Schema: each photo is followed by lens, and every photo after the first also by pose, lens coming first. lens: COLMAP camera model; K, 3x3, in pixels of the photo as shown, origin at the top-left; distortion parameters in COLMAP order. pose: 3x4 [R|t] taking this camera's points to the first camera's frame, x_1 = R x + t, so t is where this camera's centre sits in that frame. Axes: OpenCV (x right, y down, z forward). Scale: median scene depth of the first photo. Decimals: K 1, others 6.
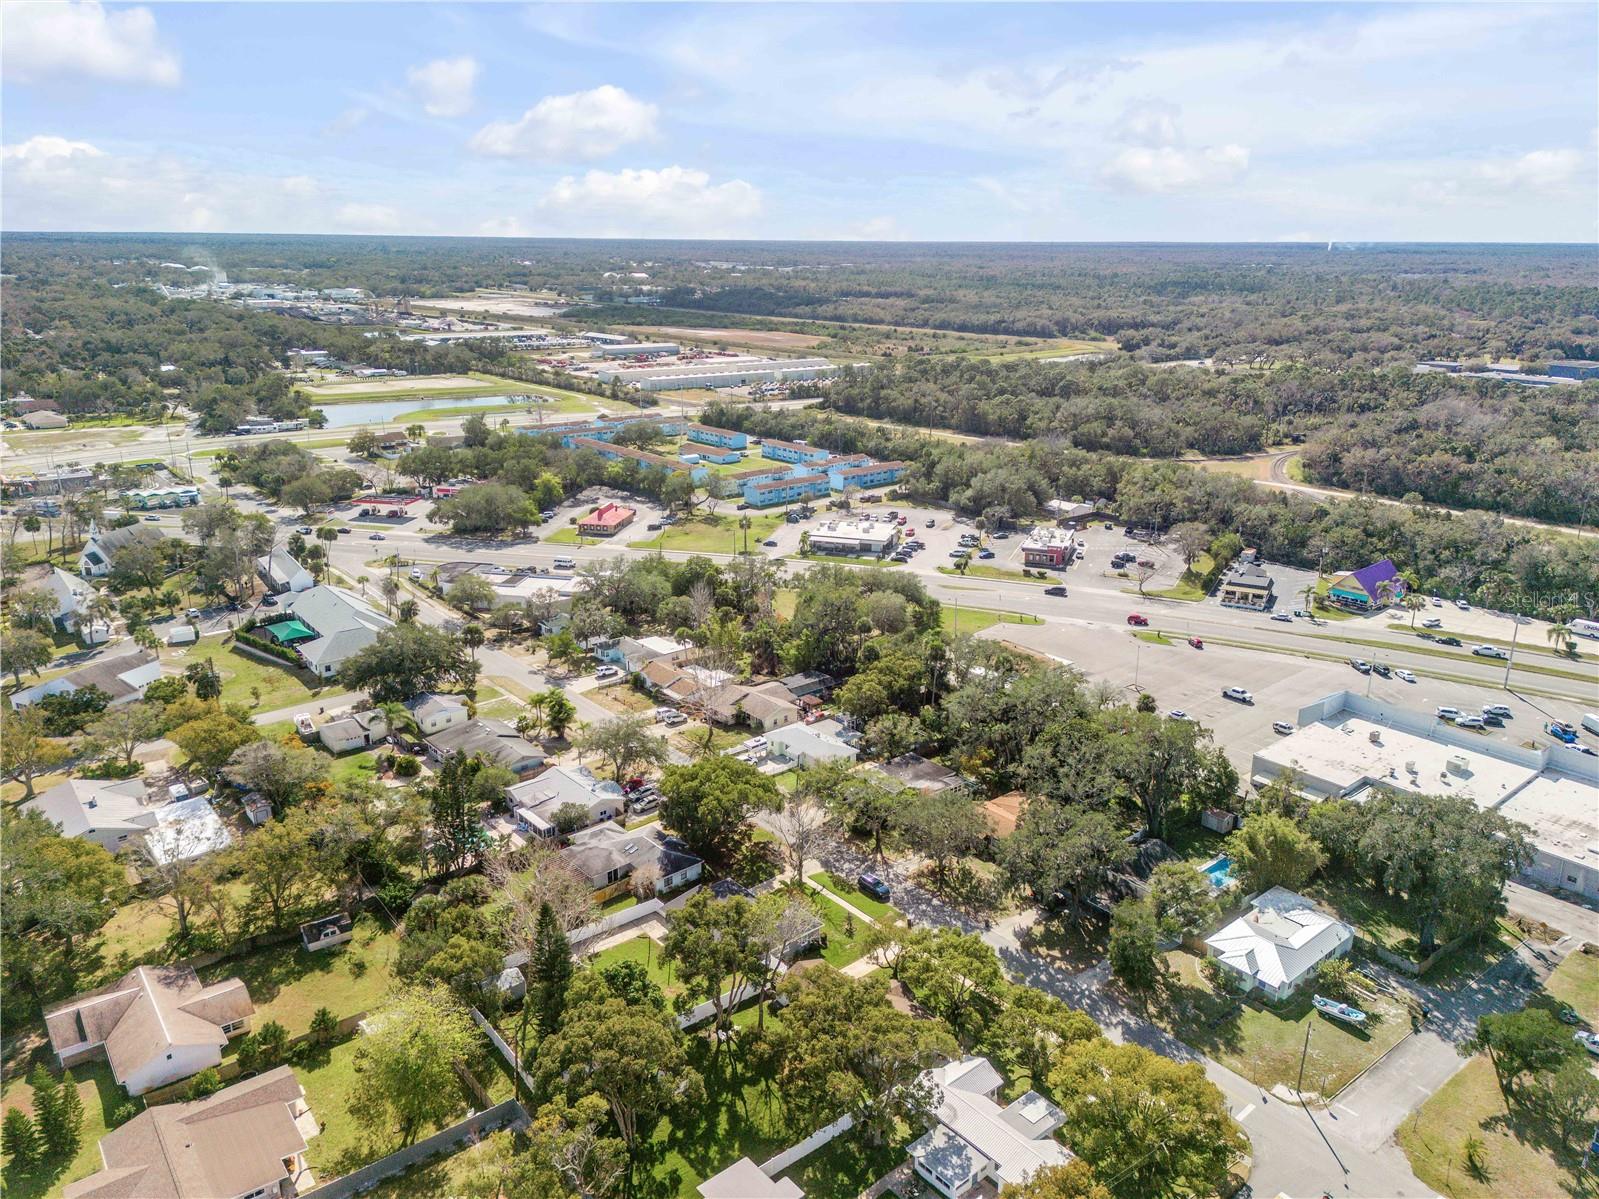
lens RADIAL K [[1129.5, 0, 799.5], [0, 1129.5, 599.5], [0, 0, 1]] dist [0.131384, -0.201385]
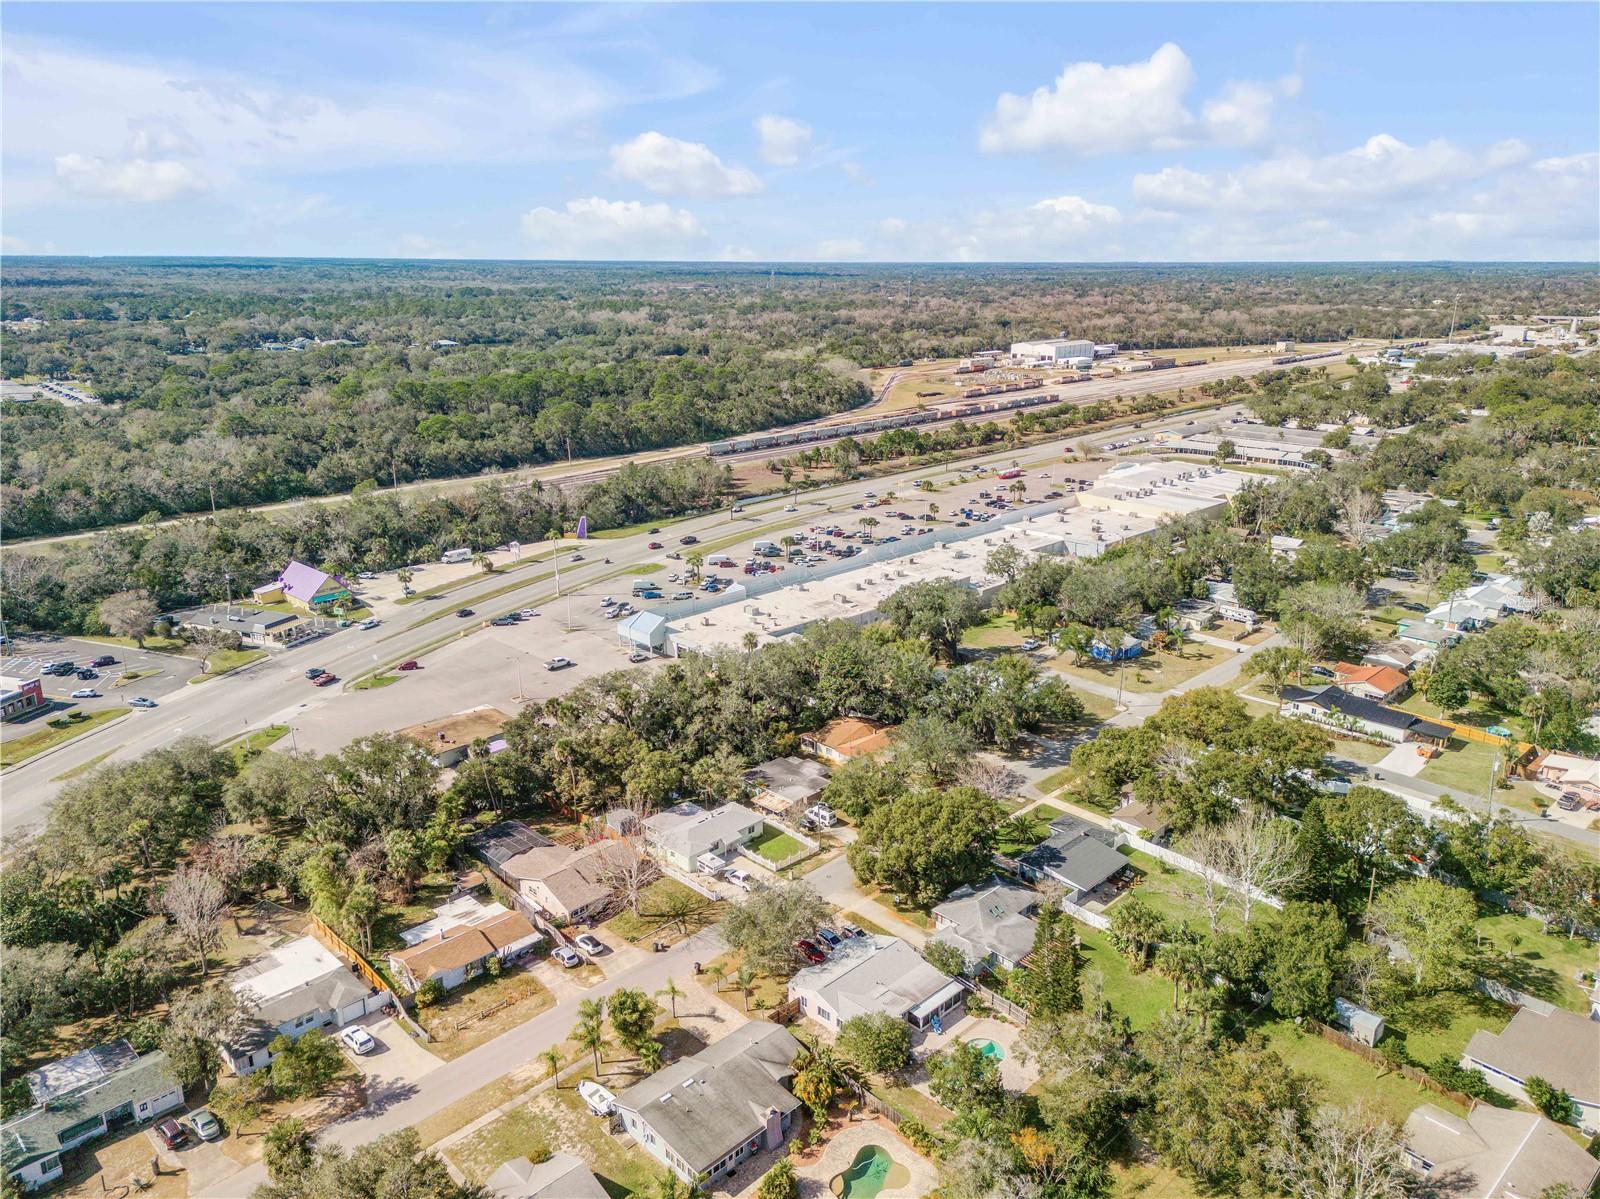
lens RADIAL K [[1130.2, 0, 800.0], [0, 1130.2, 599.5], [0, 0, 1]] dist [0.131384, -0.201385]
pose [[-0.080266, -0.294241, 0.952355, -0.637170], [0.290674, 0.907000, 0.304727, -0.230739], [-0.953449, 0.301284, 0.012727, 0.707739]]
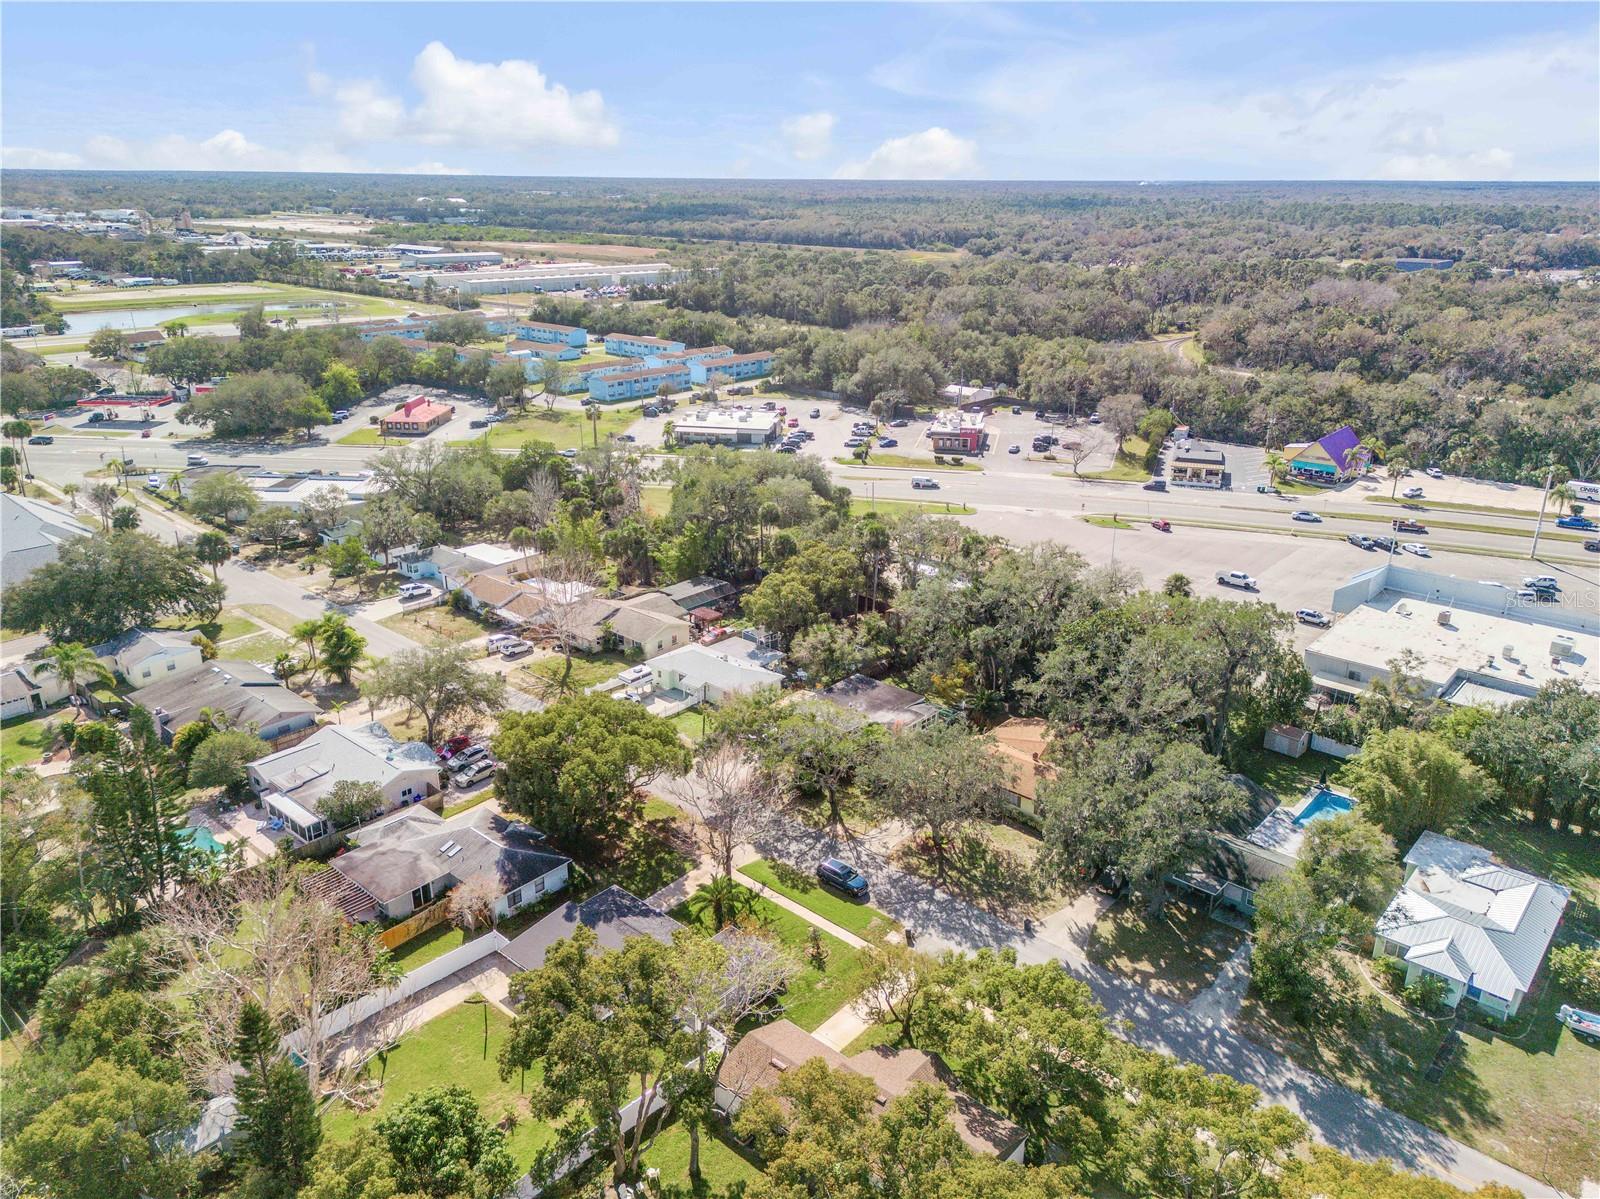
lens RADIAL K [[1130.2, 0, 800.0], [0, 1130.2, 599.5], [0, 0, 1]] dist [0.080733, -0.075443]
pose [[0.989969, -0.048267, 0.132783, -0.023465], [0.040993, 0.997533, 0.056982, 0.036645], [-0.135206, -0.050967, 0.989506, 0.241871]]
